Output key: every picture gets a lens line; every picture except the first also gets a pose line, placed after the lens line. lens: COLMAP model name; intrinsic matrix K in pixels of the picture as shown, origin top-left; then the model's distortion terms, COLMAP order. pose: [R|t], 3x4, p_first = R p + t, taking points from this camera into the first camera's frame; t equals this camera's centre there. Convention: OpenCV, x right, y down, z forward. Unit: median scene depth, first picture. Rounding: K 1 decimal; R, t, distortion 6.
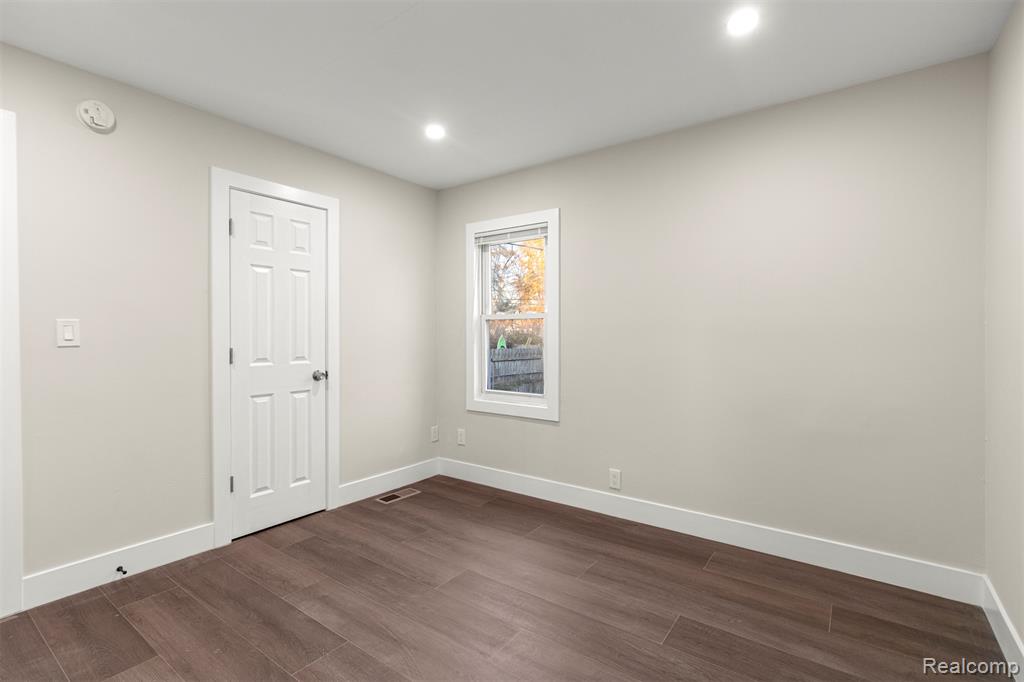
lens RADIAL K [[467.3, 0, 507.7], [0, 467.3, 333.1], [0, 0, 1]] dist [-0.000570, -0.001235]
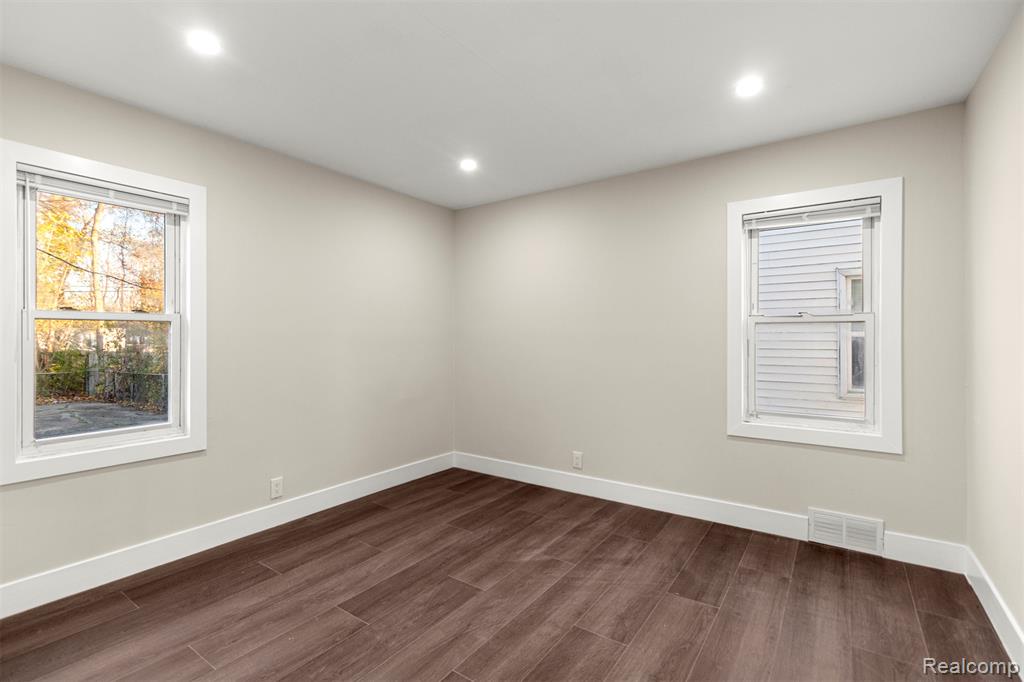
lens RADIAL K [[467.3, 0, 501.8], [0, 467.3, 339.1], [0, 0, 1]] dist [-0.000570, -0.001235]
pose [[-0.003616, -0.003542, 0.999987, -0.914317], [0.001994, 0.999992, 0.003549, 0.001764], [-0.999991, 0.002007, -0.003609, 0.656942]]
